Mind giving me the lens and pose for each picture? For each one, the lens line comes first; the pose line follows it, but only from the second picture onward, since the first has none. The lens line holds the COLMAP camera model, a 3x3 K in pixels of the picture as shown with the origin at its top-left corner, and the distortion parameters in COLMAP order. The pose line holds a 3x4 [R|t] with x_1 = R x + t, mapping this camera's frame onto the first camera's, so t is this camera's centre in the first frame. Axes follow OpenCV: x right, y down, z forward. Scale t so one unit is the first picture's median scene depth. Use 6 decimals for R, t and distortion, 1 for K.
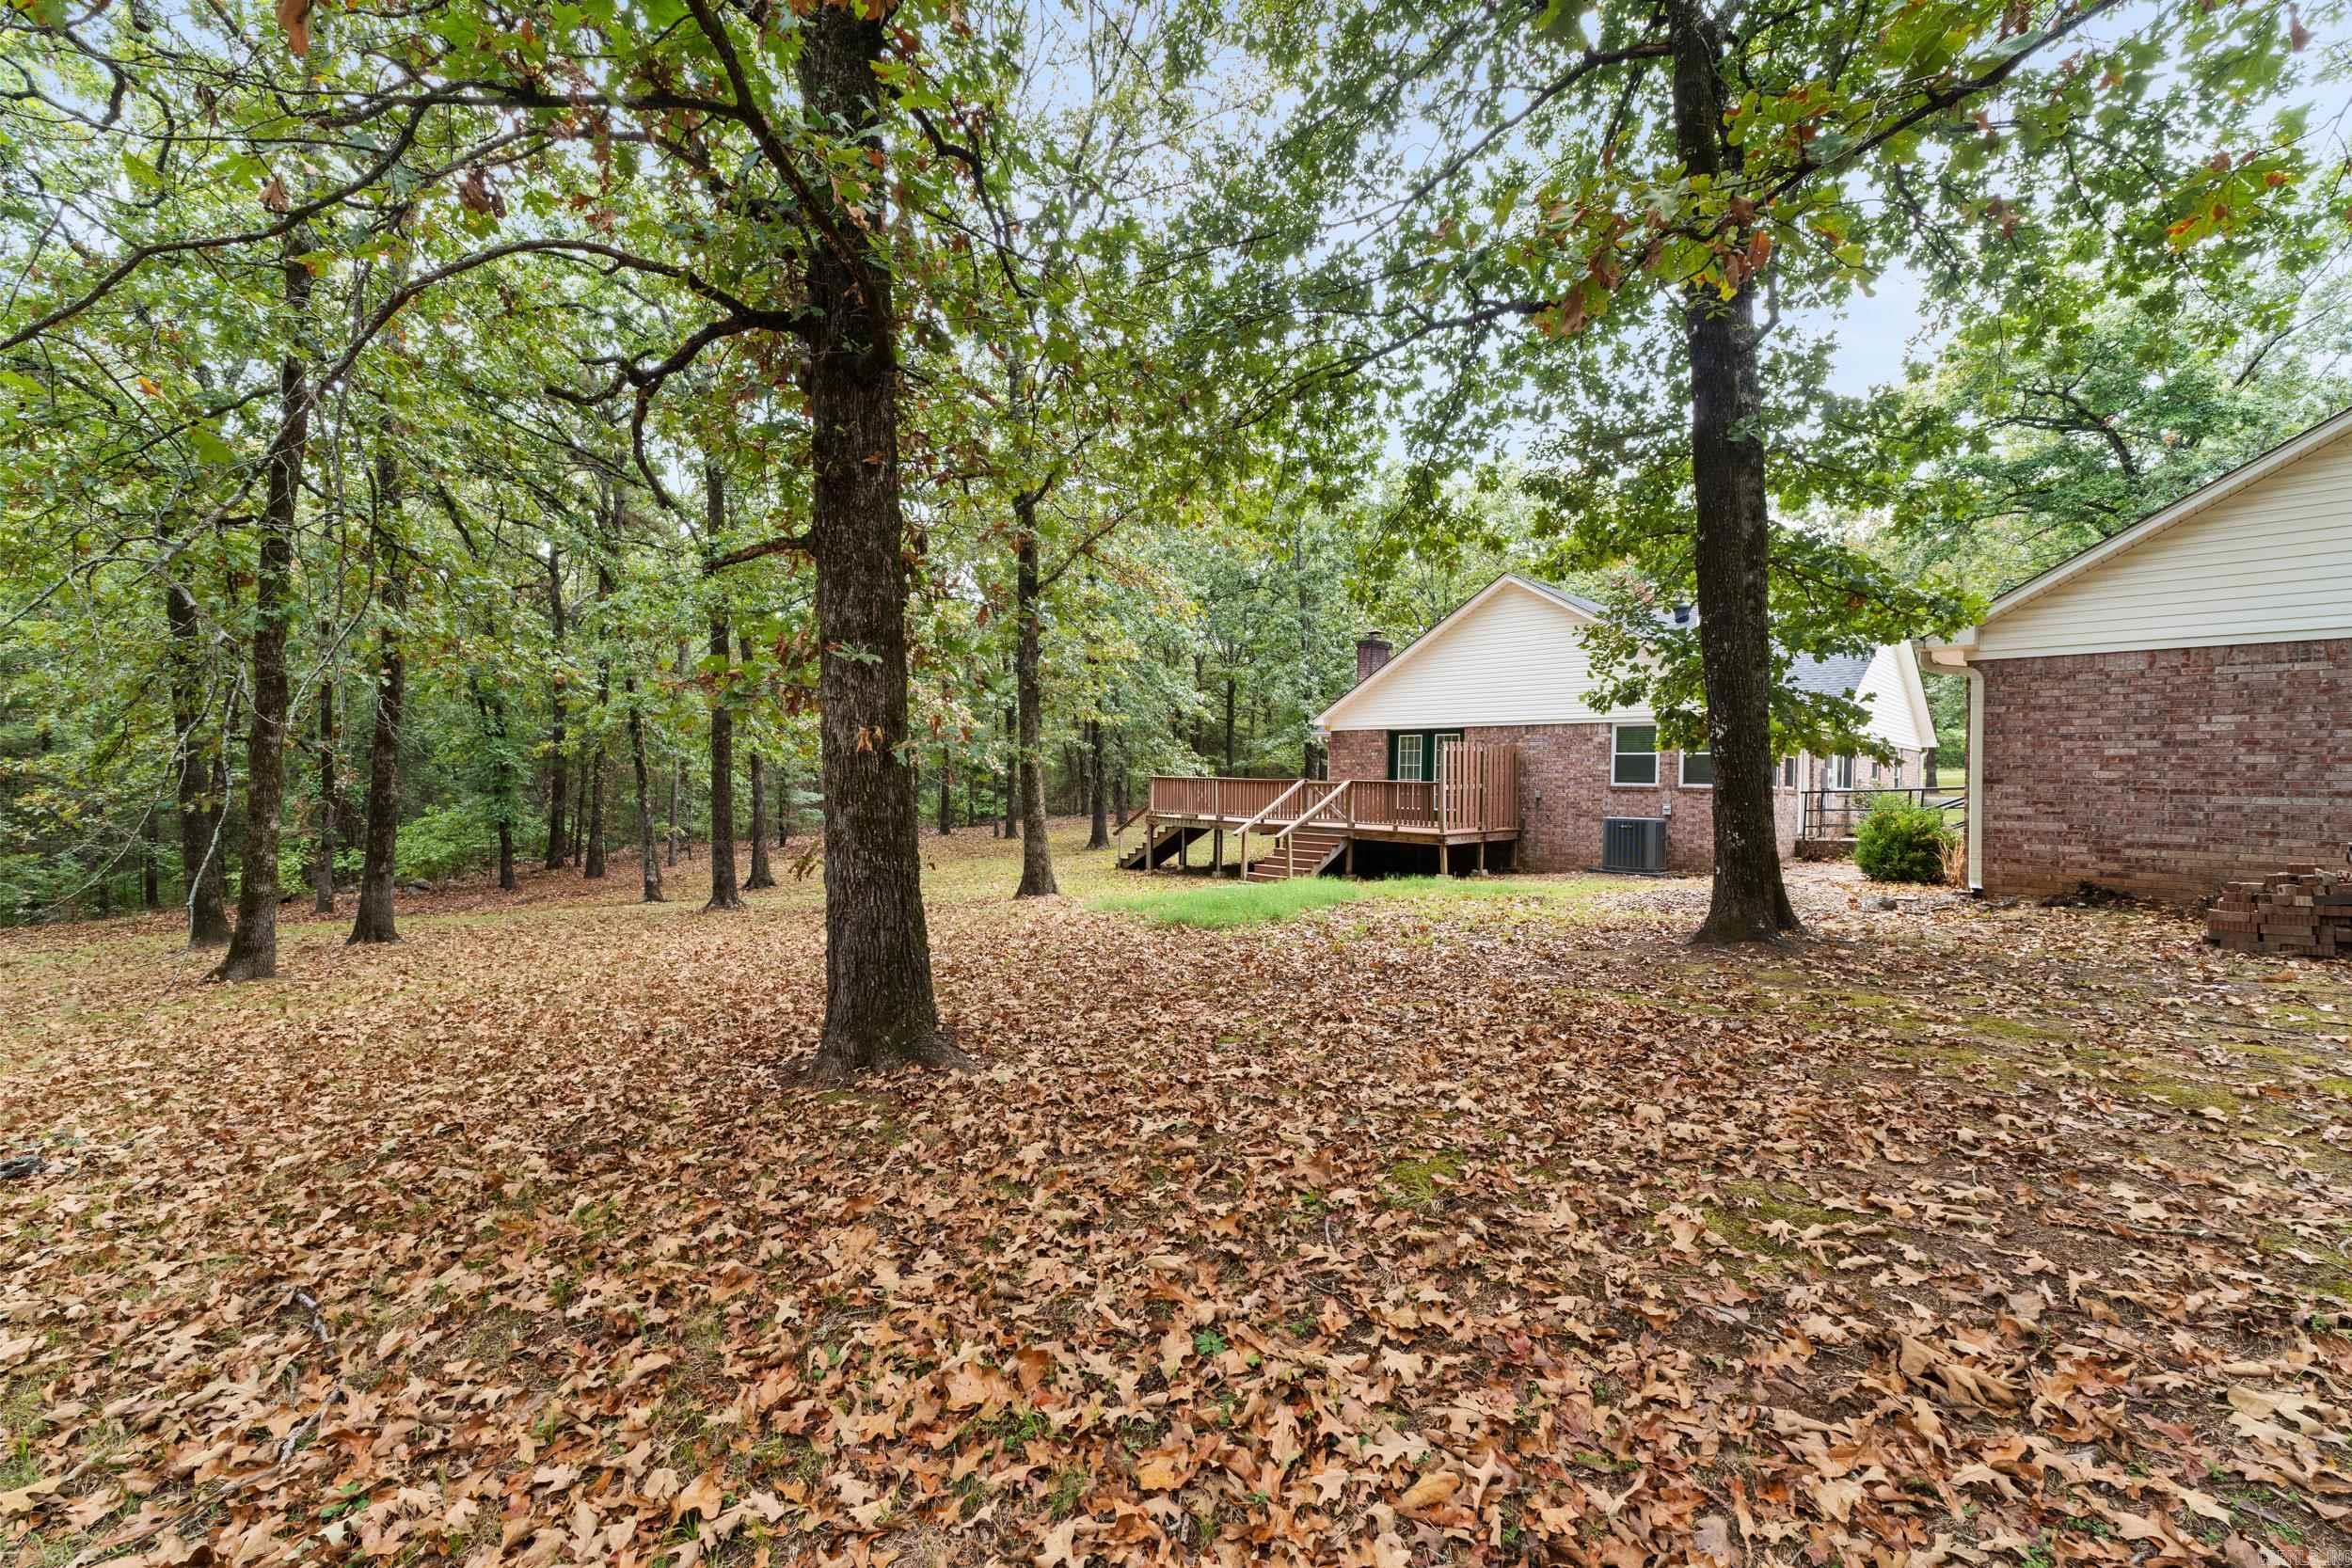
lens RADIAL K [[987.3, 0, 1185.2], [0, 987.3, 776.3], [0, 0, 1]] dist [0.004939, 0.000154]
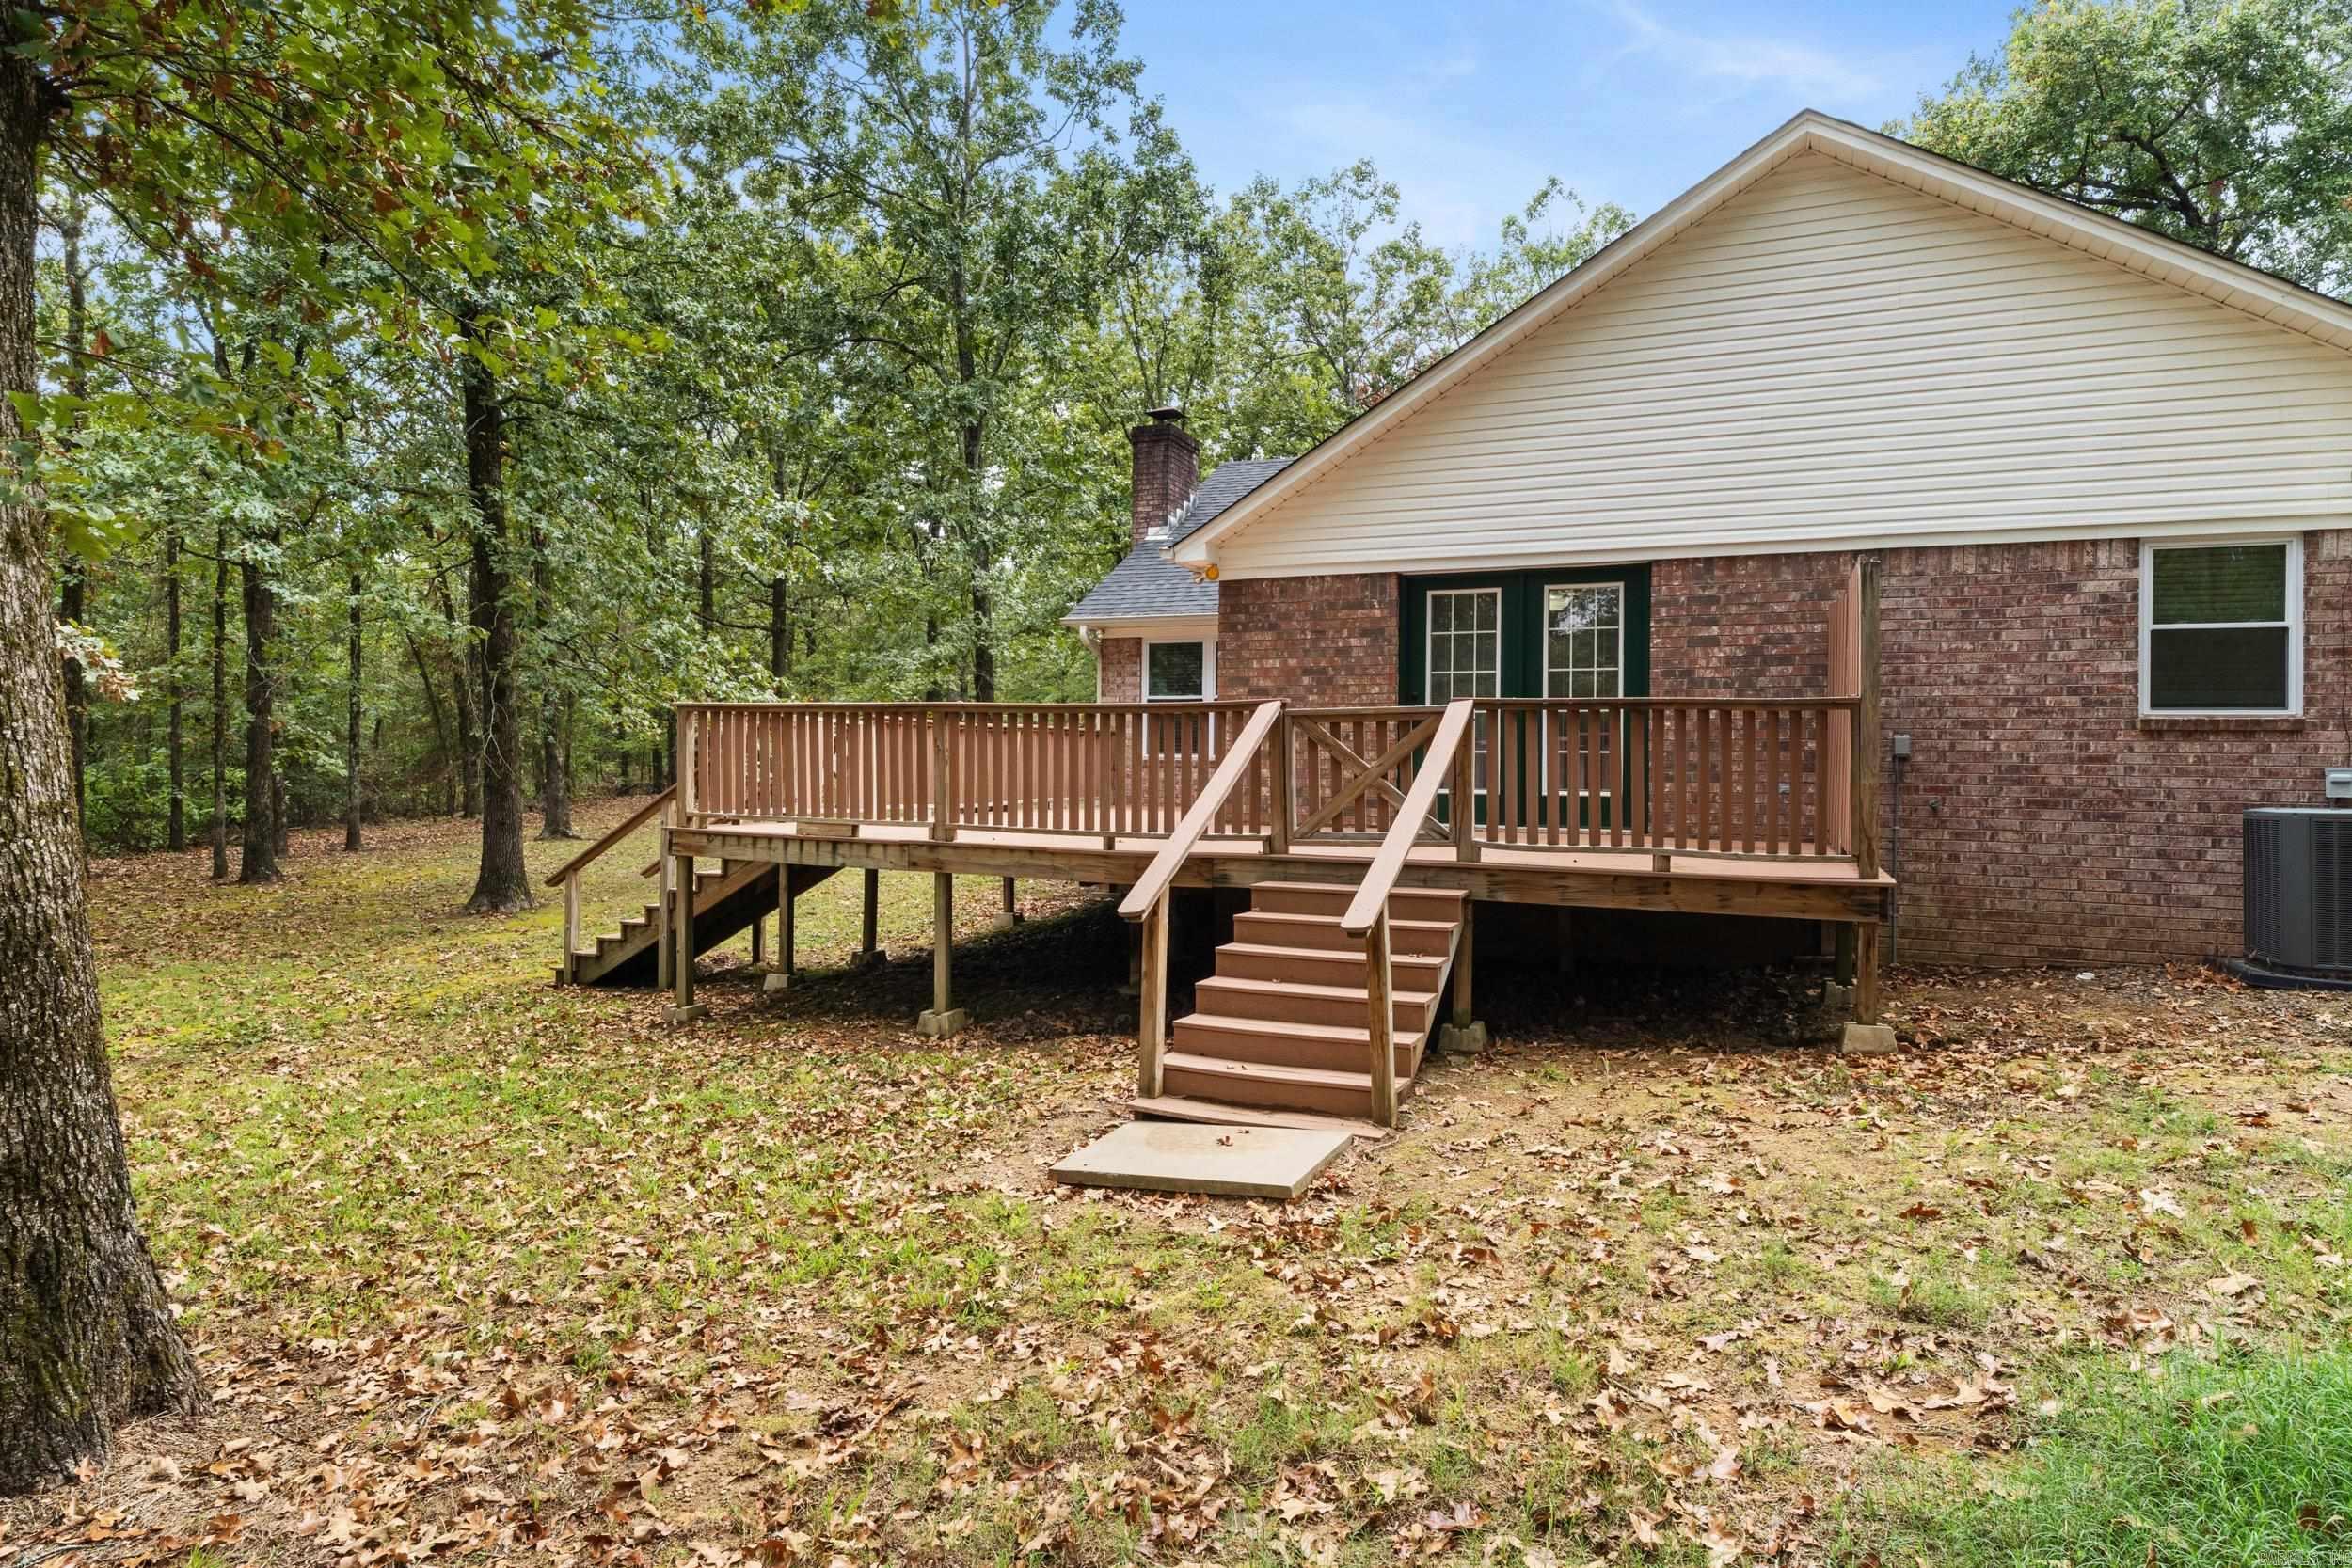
lens RADIAL K [[1318.2, 0, 1178.9], [0, 1318.2, 778.3], [0, 0, 1]] dist [0.003708, 0.000298]
pose [[0.926262, -0.010699, 0.376729, -0.049526], [0.003243, 0.999786, 0.020419, 0.016907], [-0.376867, -0.017692, 0.926098, 0.584963]]
